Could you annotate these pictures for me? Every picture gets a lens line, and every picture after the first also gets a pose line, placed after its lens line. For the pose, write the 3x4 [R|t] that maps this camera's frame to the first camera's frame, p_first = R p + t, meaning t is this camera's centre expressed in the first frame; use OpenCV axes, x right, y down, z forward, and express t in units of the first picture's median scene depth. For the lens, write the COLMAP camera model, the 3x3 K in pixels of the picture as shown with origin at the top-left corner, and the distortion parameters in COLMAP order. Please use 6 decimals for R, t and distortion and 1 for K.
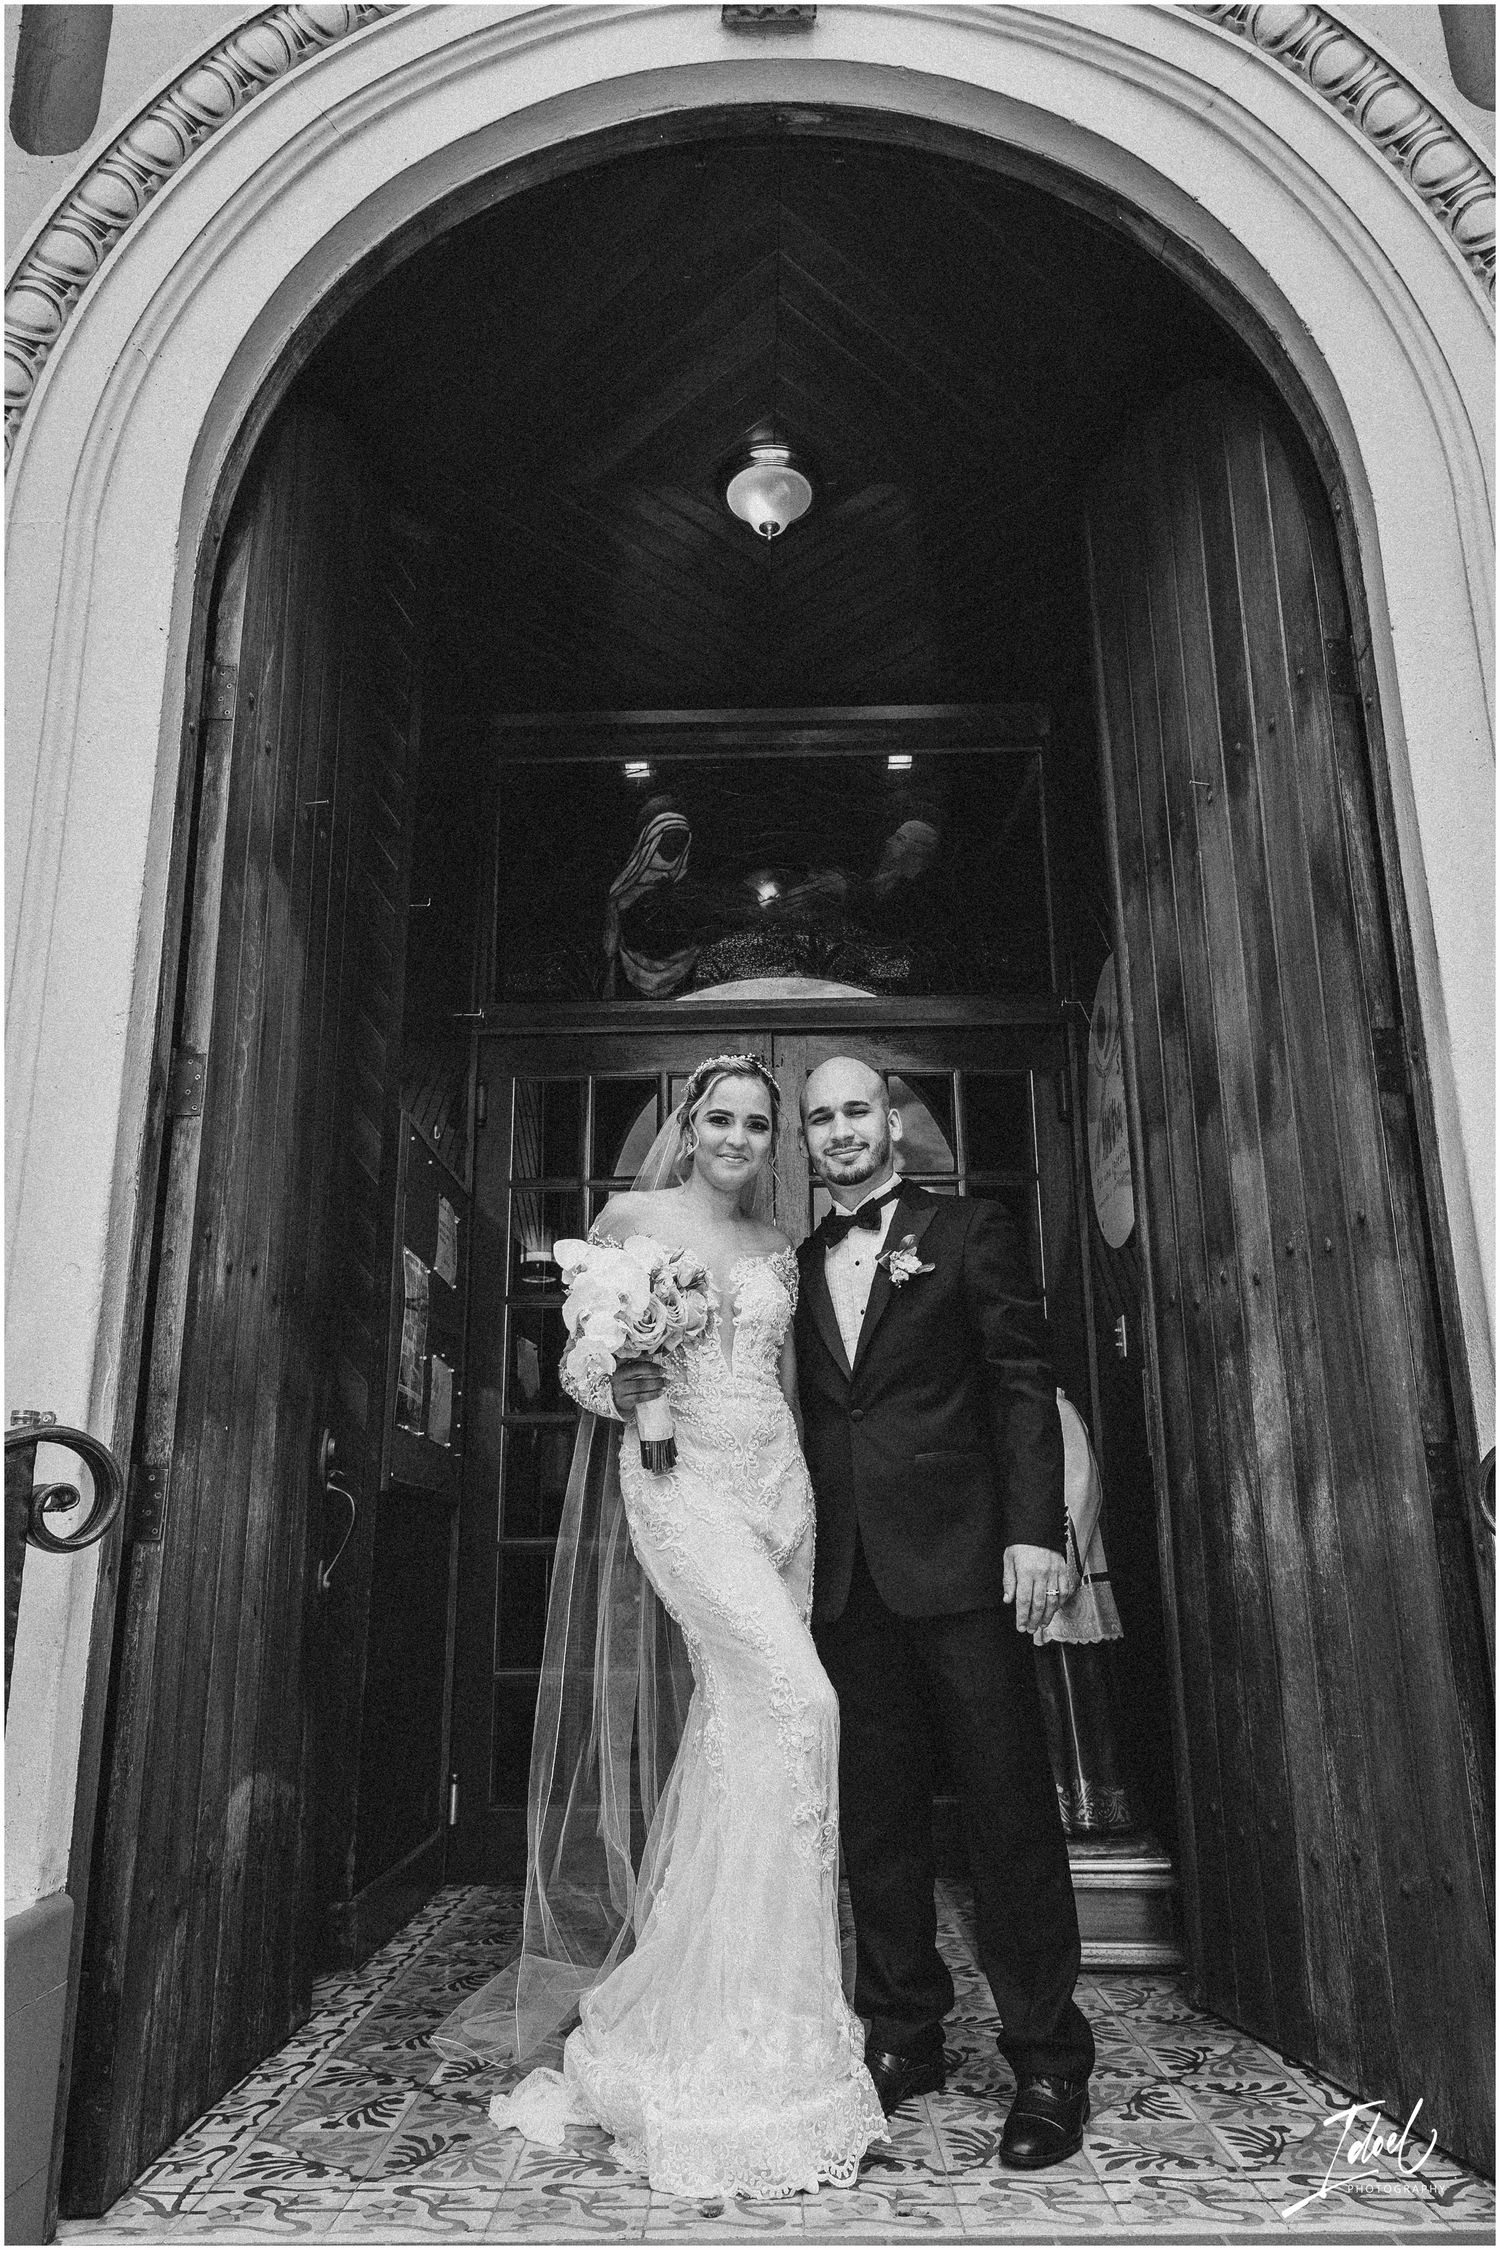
lens RADIAL K [[1532.9, 0, 741.9], [0, 1532.9, 1121.9], [0, 0, 1]] dist [0.003660, -0.001920]
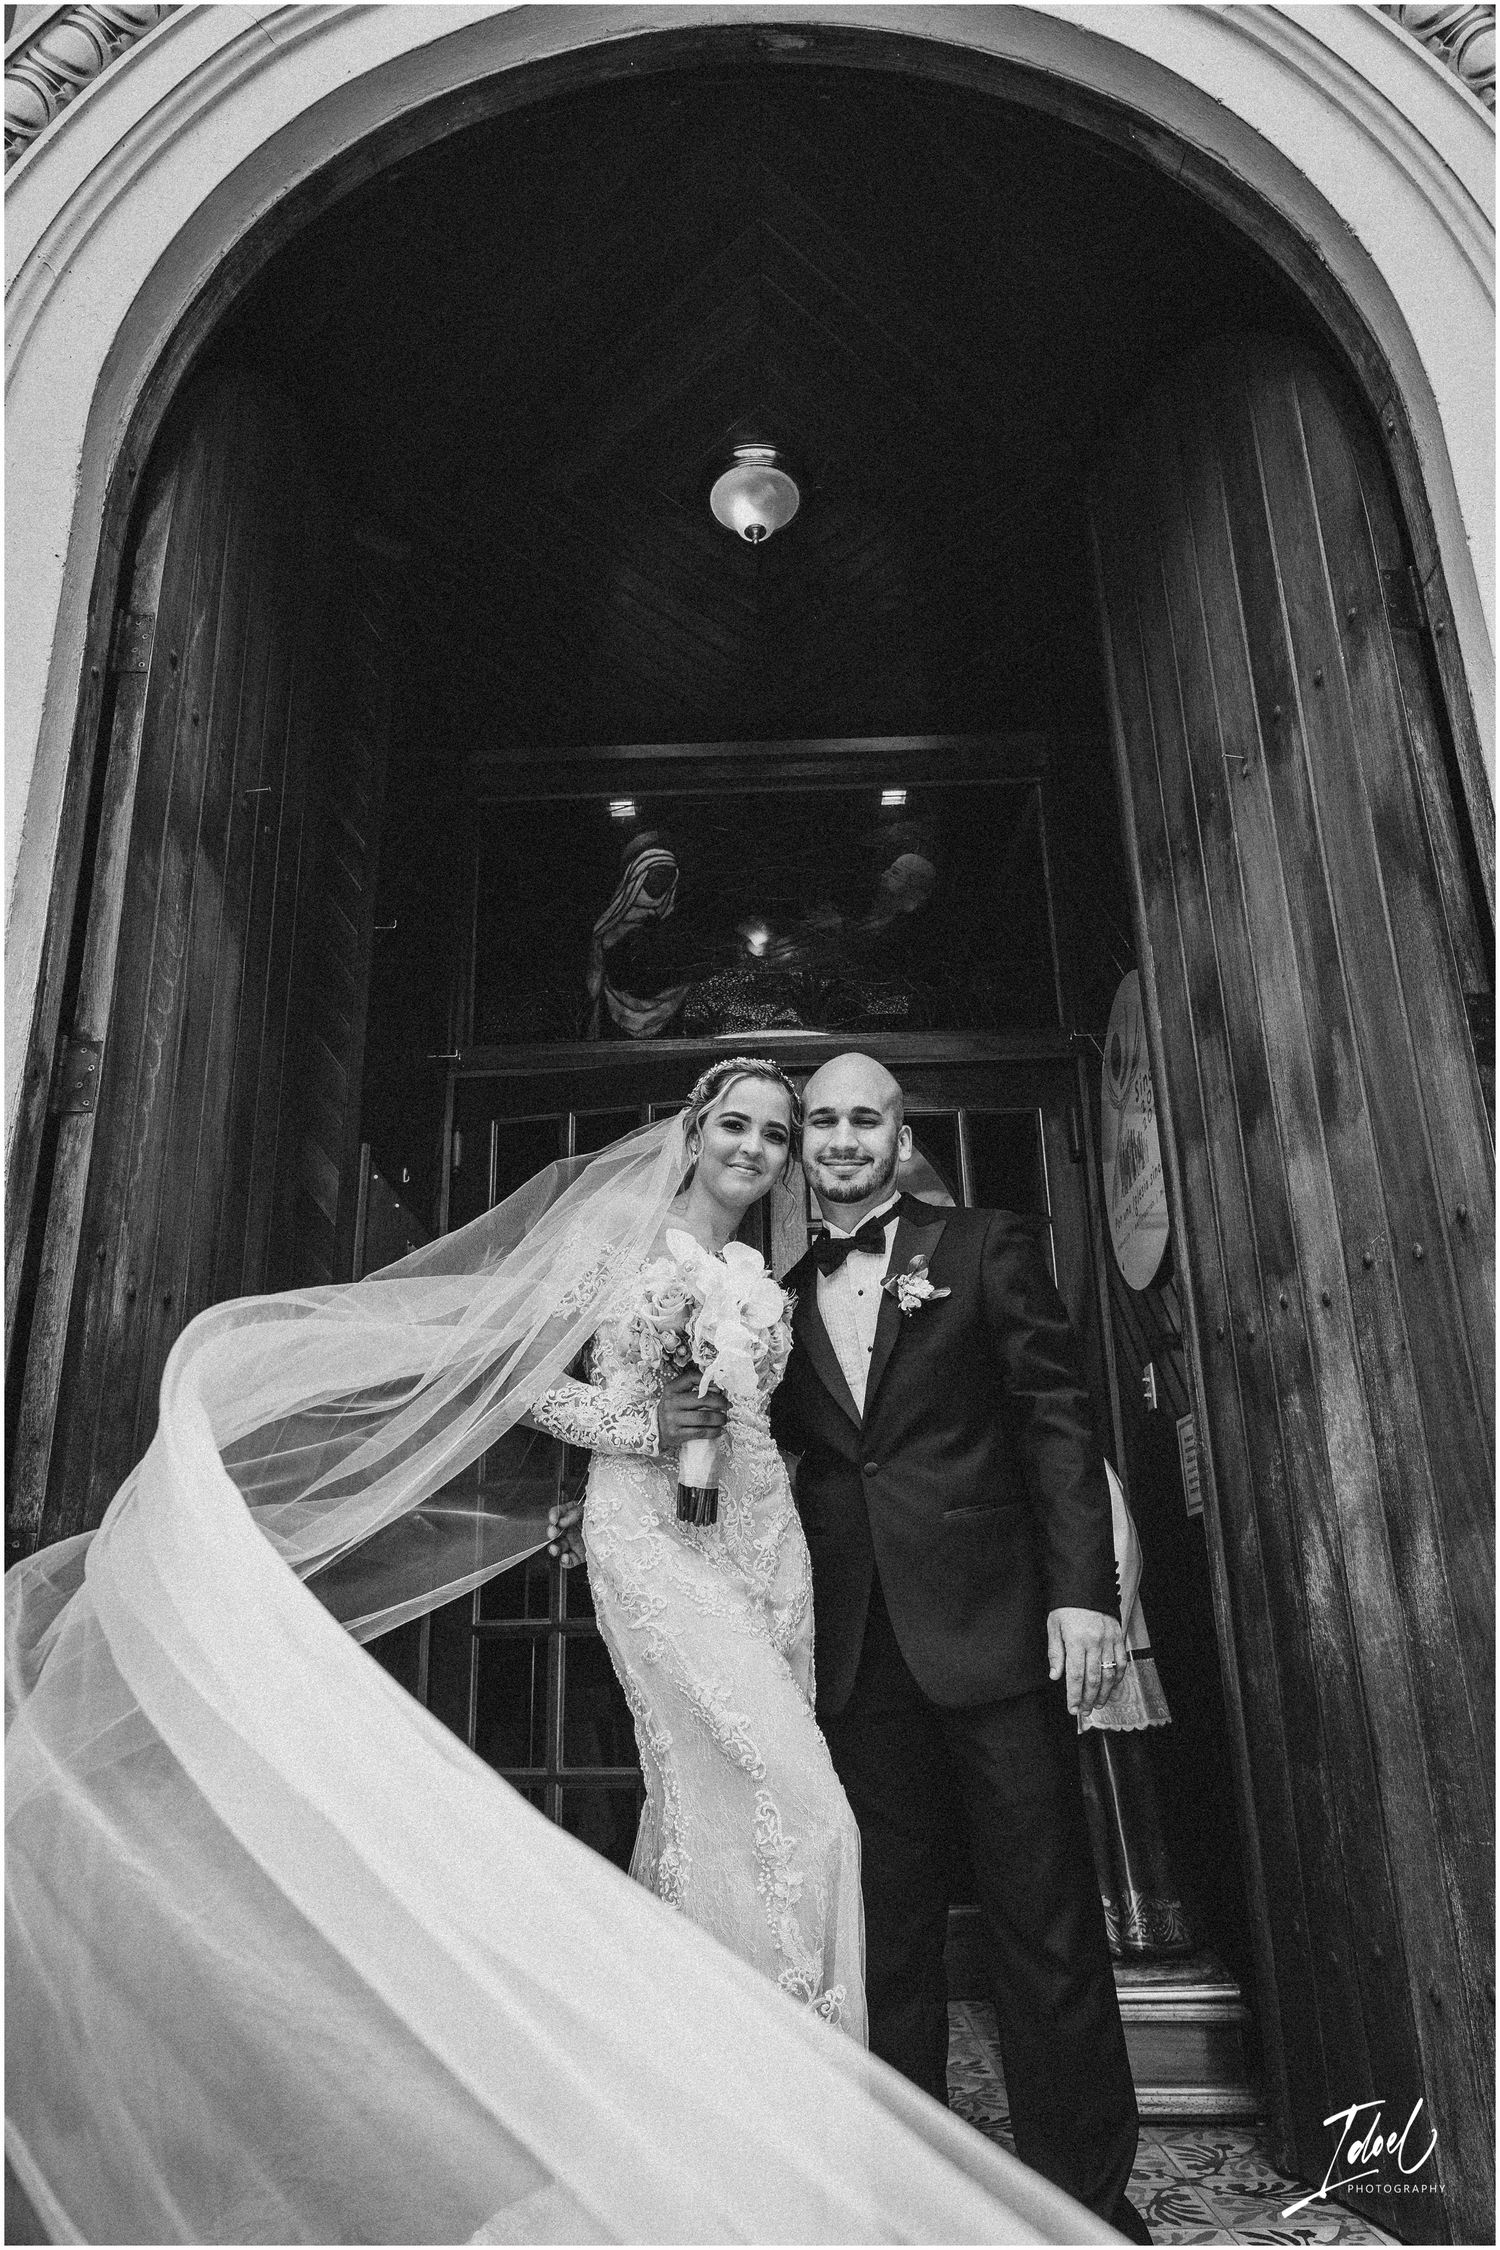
lens RADIAL K [[1522.1, 0, 746.6], [0, 1522.1, 1099.9], [0, 0, 1]] dist [0.010200, -0.005276]
pose [[0.999892, -0.012812, 0.007224, 0.001966], [0.013253, 0.997816, -0.064704, 0.038963], [-0.006379, 0.064793, 0.997878, 0.124742]]
